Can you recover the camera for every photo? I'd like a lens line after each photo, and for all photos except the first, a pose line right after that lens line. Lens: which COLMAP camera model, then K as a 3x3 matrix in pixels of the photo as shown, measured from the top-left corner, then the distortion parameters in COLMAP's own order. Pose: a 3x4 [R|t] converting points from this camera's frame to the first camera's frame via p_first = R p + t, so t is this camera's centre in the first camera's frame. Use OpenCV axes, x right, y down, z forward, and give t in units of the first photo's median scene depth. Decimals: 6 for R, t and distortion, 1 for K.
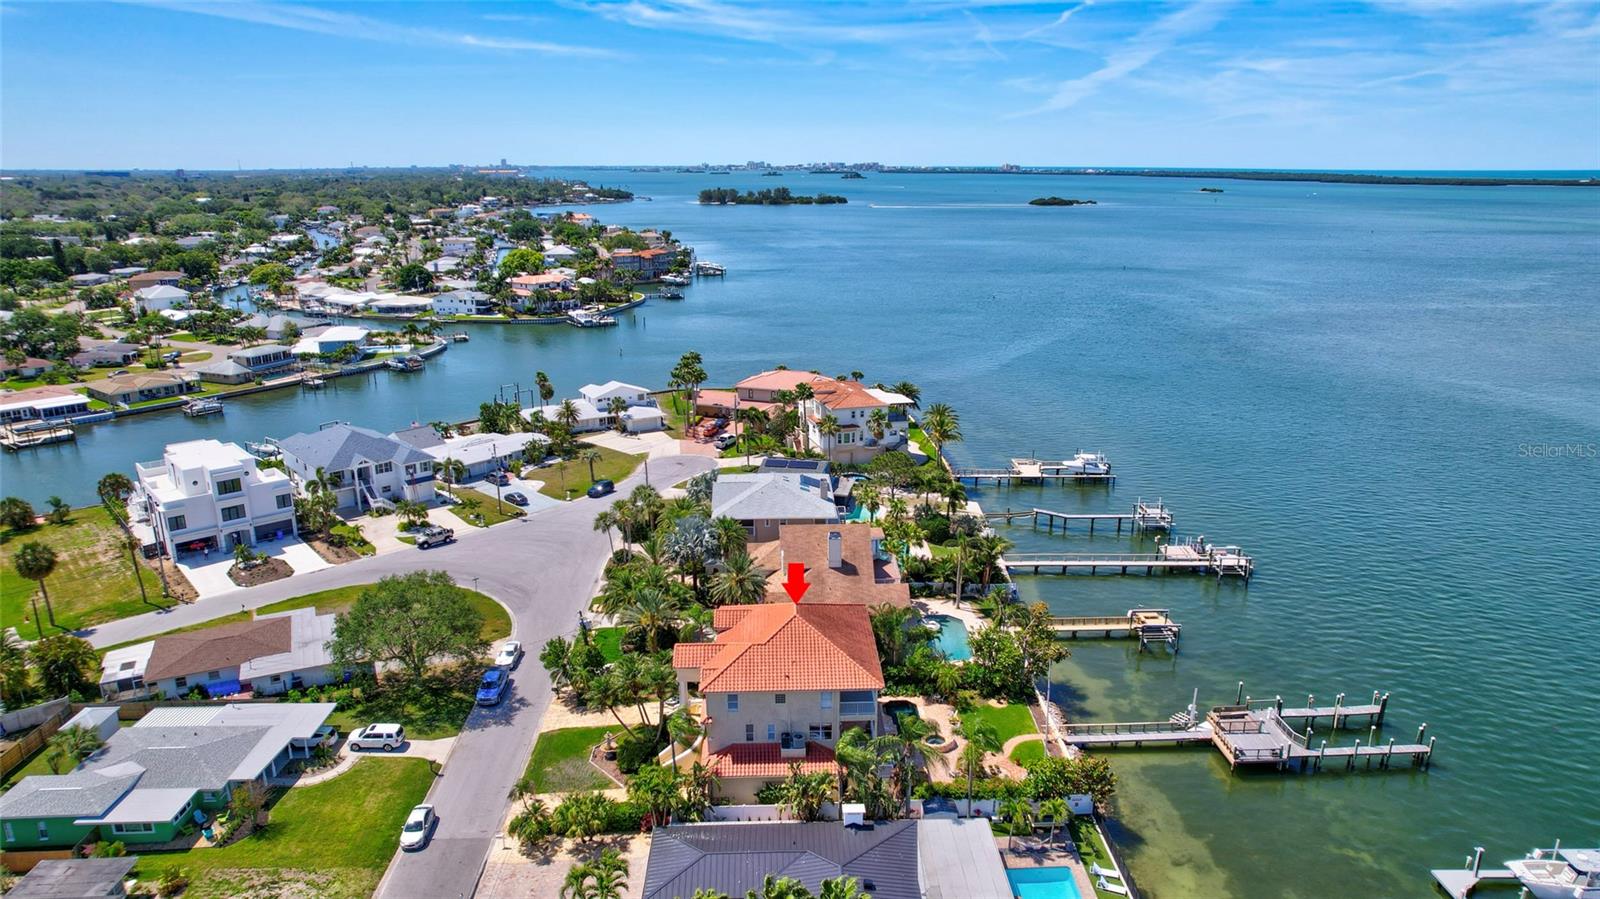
lens RADIAL K [[1043.2, 0, 796.1], [0, 1043.2, 447.4], [0, 0, 1]] dist [-0.077789, 0.069327]
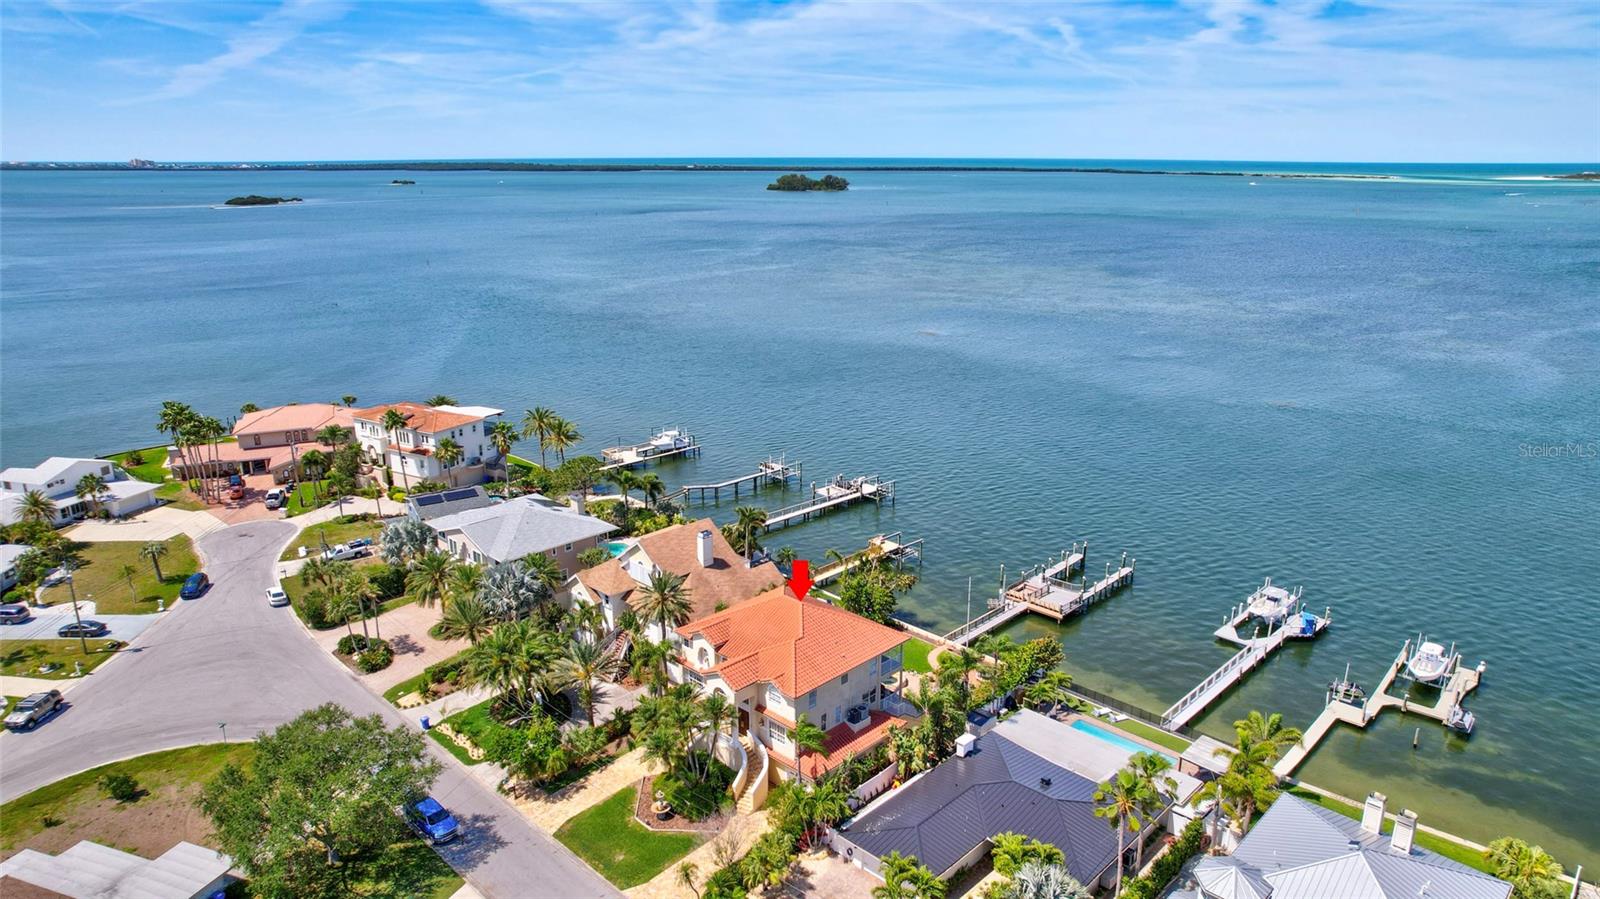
lens RADIAL K [[1043.2, 0, 803.3], [0, 1043.2, 439.8], [0, 0, 1]] dist [-0.077789, 0.069327]
pose [[0.713792, -0.183693, 0.675838, -0.408211], [0.182986, 0.980386, 0.073207, -0.045105], [-0.676030, 0.071414, 0.733405, 0.141038]]
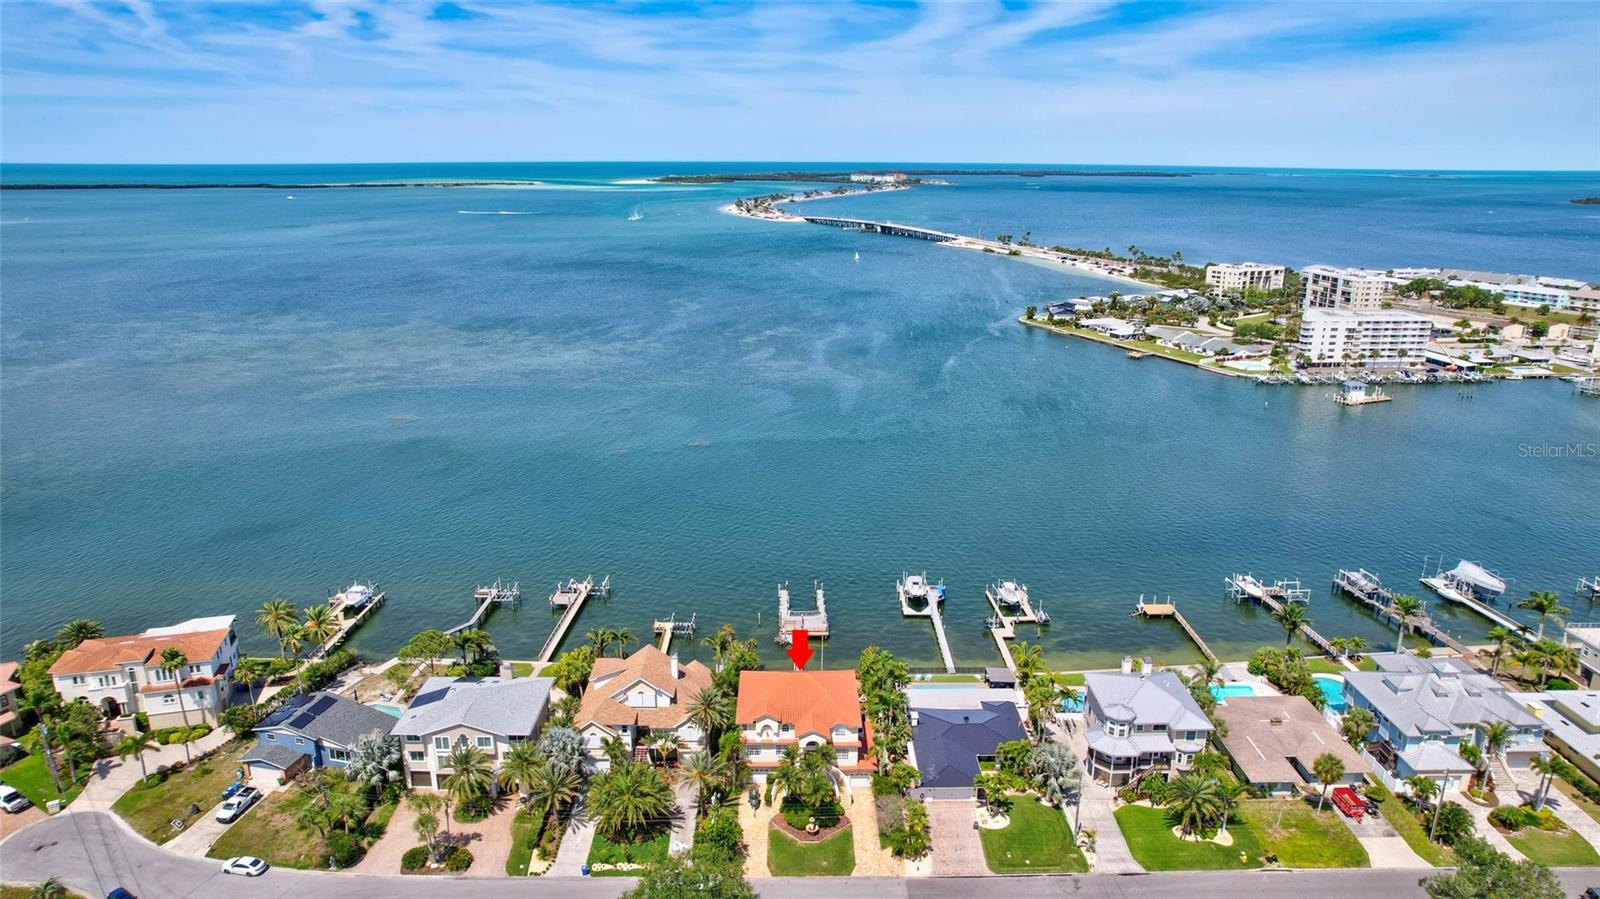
lens RADIAL K [[1043.2, 0, 819.8], [0, 1043.2, 426.4], [0, 0, 1]] dist [-0.077789, 0.069327]
pose [[-0.000052, -0.253695, 0.967284, -0.882629], [0.258999, 0.934275, 0.245052, -0.353371], [-0.965878, 0.250538, 0.065658, 0.477185]]
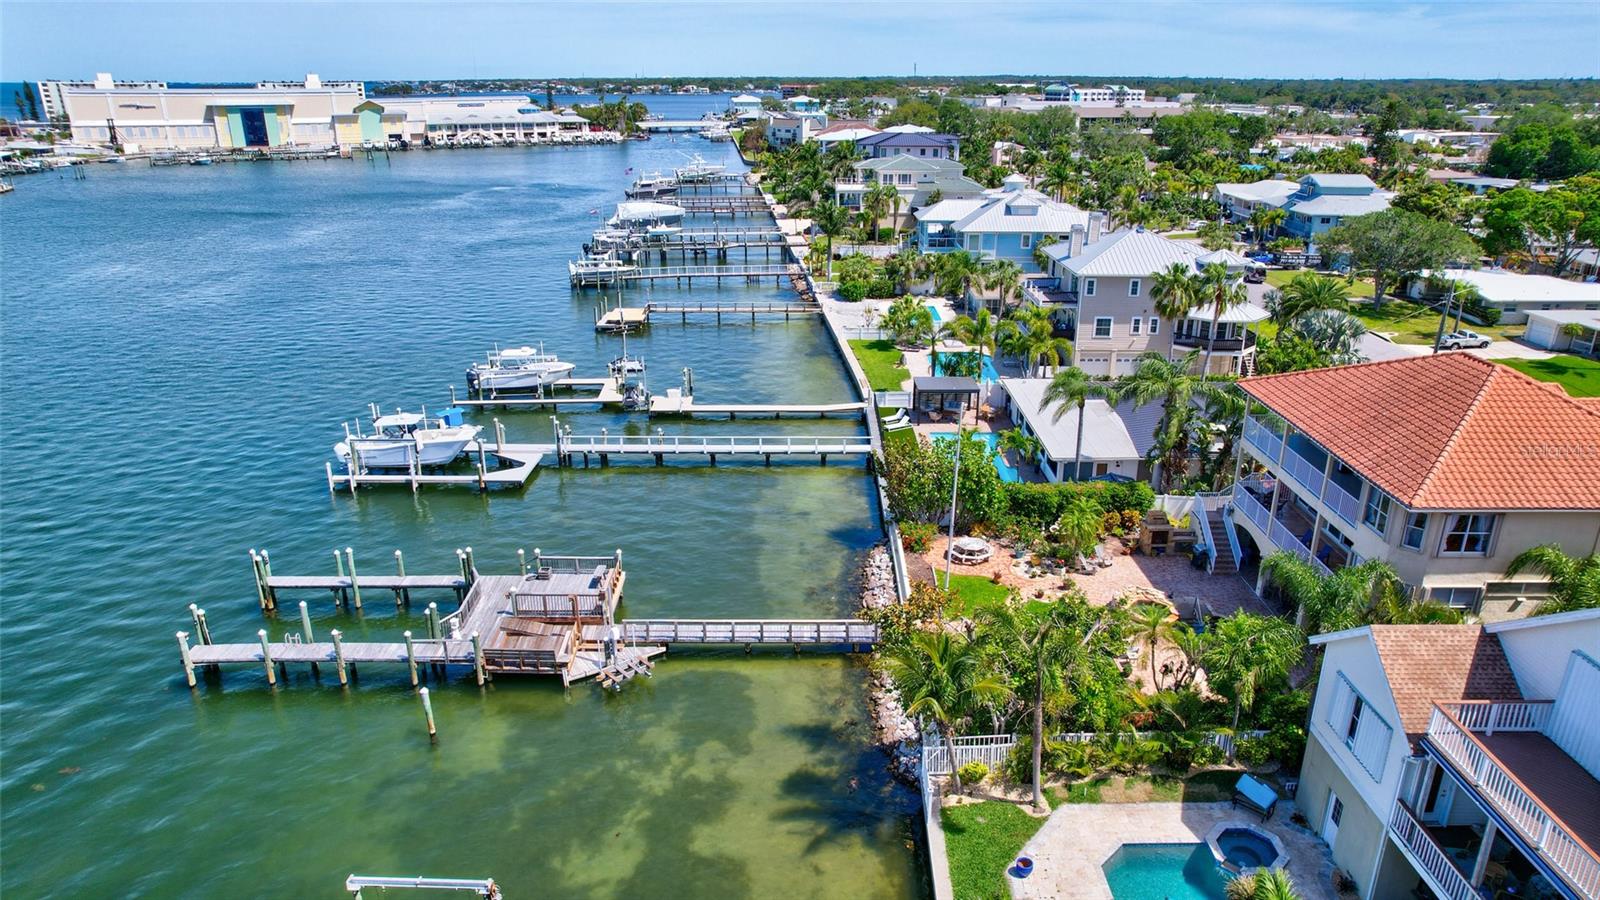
lens RADIAL K [[1043.2, 0, 802.5], [0, 1043.2, 445.5], [0, 0, 1]] dist [-0.077789, 0.069327]
pose [[-0.999833, -0.002408, 0.018090, 0.192308], [0.008354, 0.820915, 0.570989, -0.052516], [-0.016225, 0.571045, -0.820758, 0.876797]]
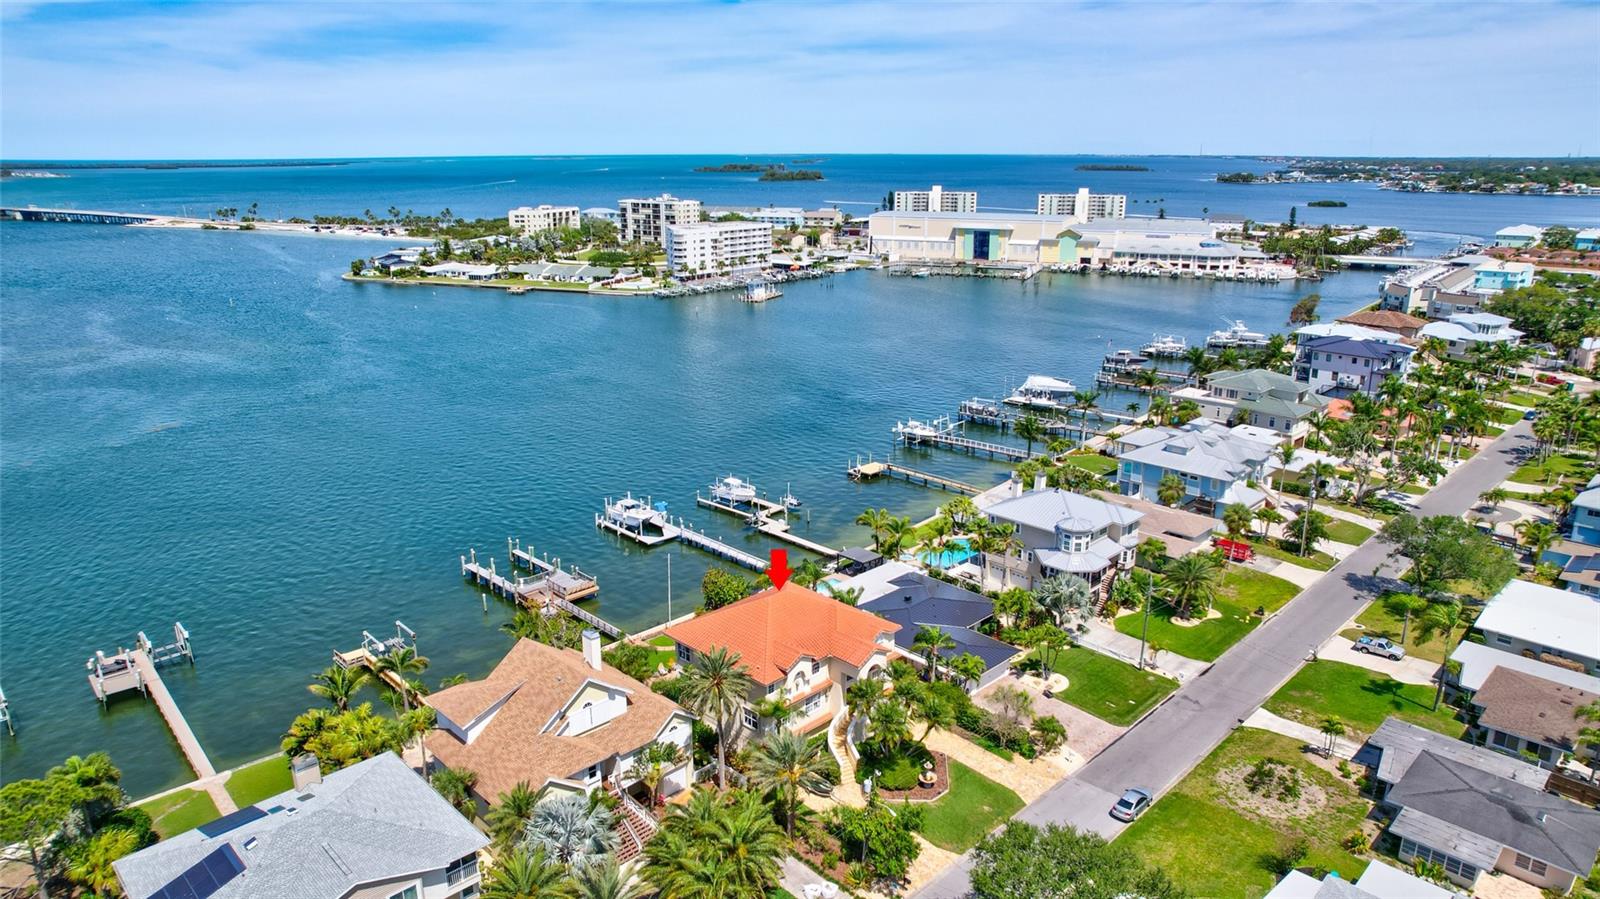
lens RADIAL K [[1043.2, 0, 811.2], [0, 1043.2, 454.8], [0, 0, 1]] dist [-0.077789, 0.069327]
pose [[-0.697707, -0.198857, 0.688231, -0.449124], [0.191645, 0.873876, 0.446781, -0.269607], [-0.690274, 0.443618, -0.571599, 0.939645]]
